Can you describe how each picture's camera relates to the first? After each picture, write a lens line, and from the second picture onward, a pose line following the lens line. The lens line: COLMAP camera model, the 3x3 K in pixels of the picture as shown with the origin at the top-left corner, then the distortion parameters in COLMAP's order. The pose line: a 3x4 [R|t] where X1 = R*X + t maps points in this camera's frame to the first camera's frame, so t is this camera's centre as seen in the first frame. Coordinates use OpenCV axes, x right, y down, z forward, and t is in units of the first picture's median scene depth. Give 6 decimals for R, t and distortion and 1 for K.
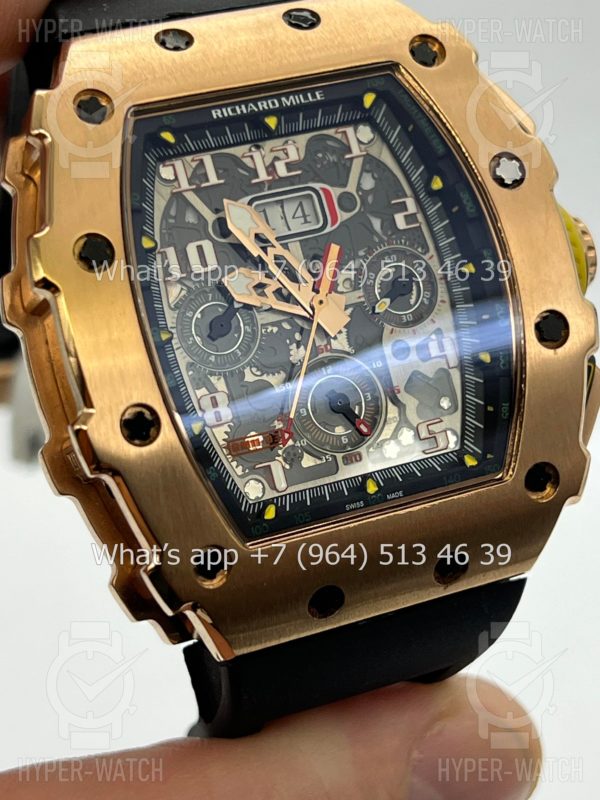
lens RADIAL K [[1930.6, 0, 300.0], [0, 1930.6, 400.0], [0, 0, 1]] dist [0.140580, -0.141823]
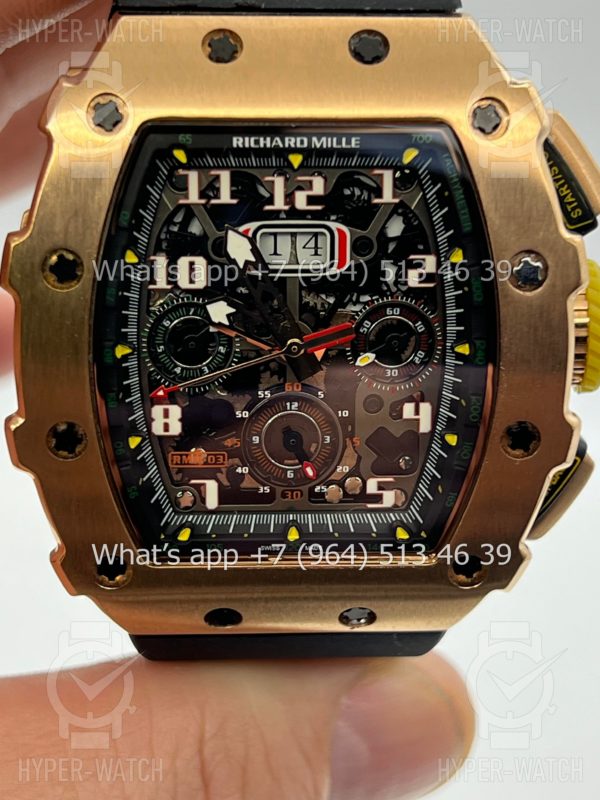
lens RADIAL K [[1930.6, 0, 300.0], [0, 1930.6, 400.0], [0, 0, 1]] dist [0.140580, -0.141823]
pose [[0.925509, 0.327392, -0.190387, 0.207545], [-0.236328, 0.892069, 0.385177, -0.404806], [0.295942, -0.311491, 0.902990, 0.098486]]
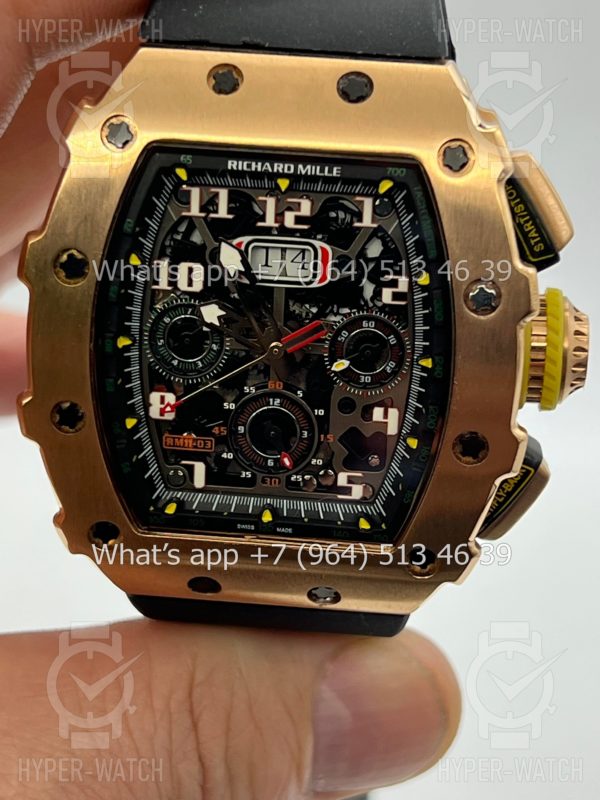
lens RADIAL K [[1930.6, 0, 300.0], [0, 1930.6, 400.0], [0, 0, 1]] dist [0.140580, -0.141823]
pose [[0.869205, 0.397544, -0.294008, 0.355610], [-0.256058, 0.870580, 0.420148, -0.490539], [0.422985, -0.289912, 0.858507, 0.045725]]
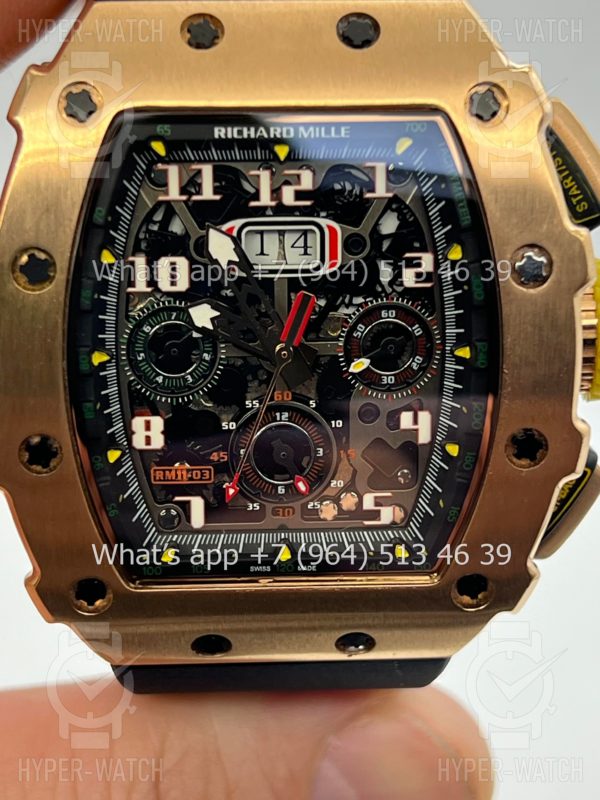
lens RADIAL K [[1930.6, 0, 300.0], [0, 1930.6, 400.0], [0, 0, 1]] dist [0.140580, -0.141823]
pose [[0.928169, 0.309990, -0.205935, 0.213029], [-0.224033, 0.907258, 0.355939, -0.358683], [0.297174, -0.284235, 0.911536, 0.149805]]
